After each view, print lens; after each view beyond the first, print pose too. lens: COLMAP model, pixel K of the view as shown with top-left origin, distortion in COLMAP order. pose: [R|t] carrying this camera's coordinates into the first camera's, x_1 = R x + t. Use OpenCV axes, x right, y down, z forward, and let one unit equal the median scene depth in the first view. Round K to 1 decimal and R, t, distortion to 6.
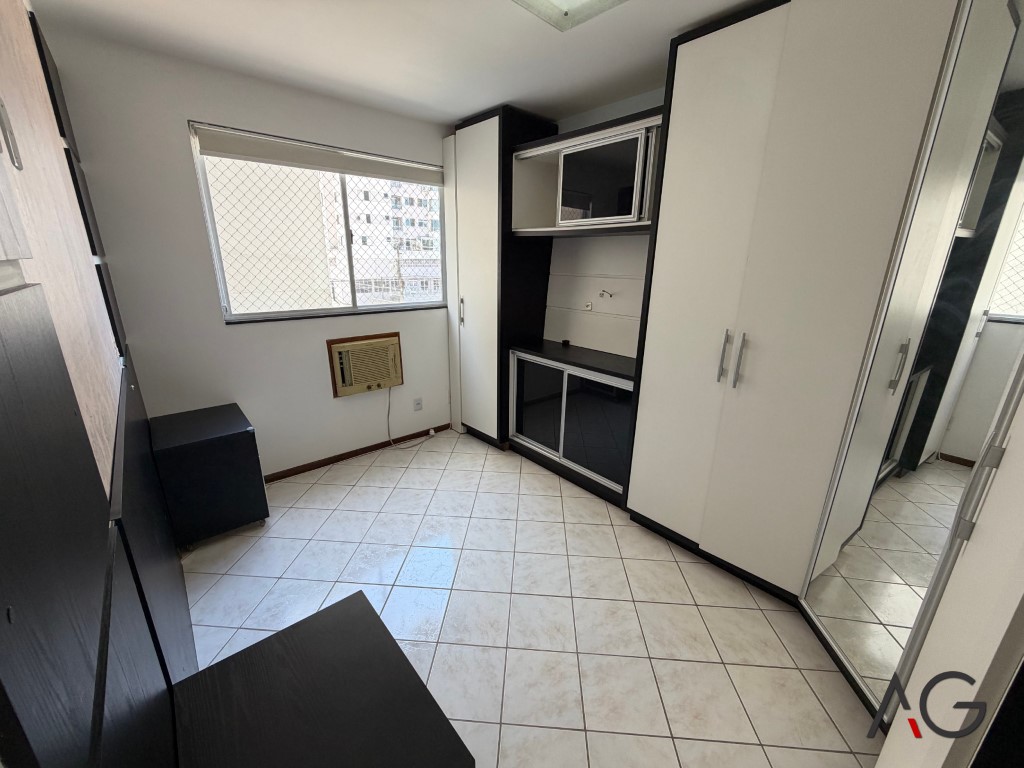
lens RADIAL K [[409.5, 0, 507.7], [0, 409.5, 379.4], [0, 0, 1]] dist [0.001485, -0.000918]
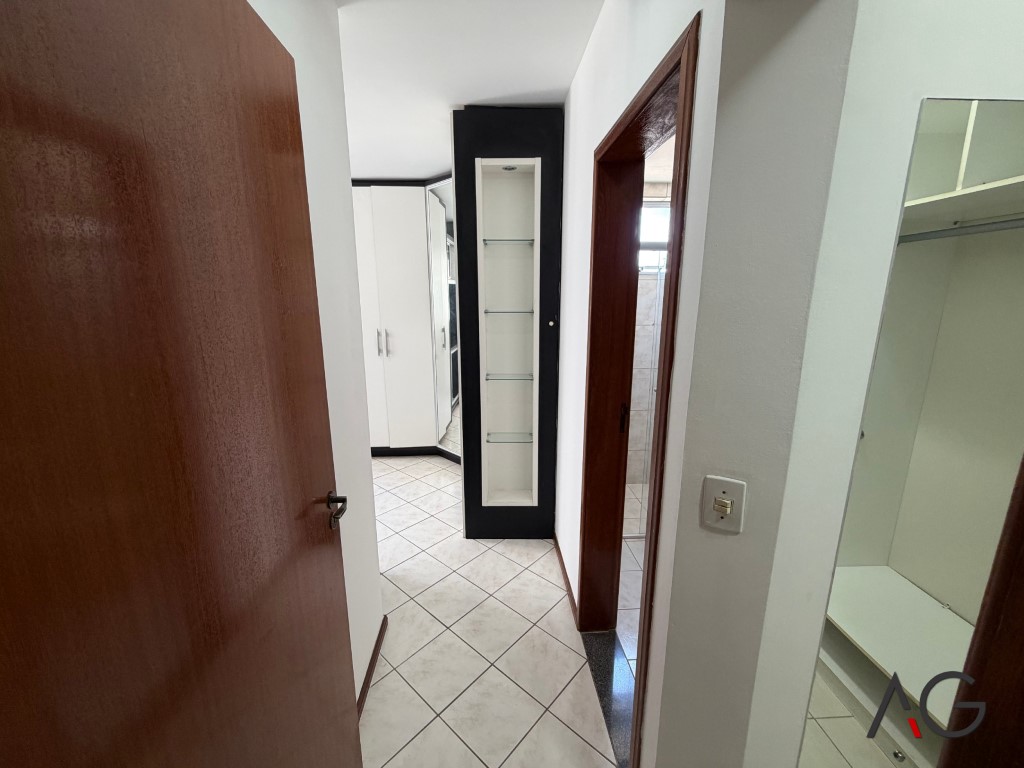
lens RADIAL K [[409.5, 0, 507.6], [0, 409.5, 385.0], [0, 0, 1]] dist [0.001485, -0.000918]
pose [[0.610938, -0.183722, 0.770065, -0.679424], [0.244534, 0.968928, 0.037163, 0.227566], [-0.752966, 0.165603, 0.636882, -0.726944]]
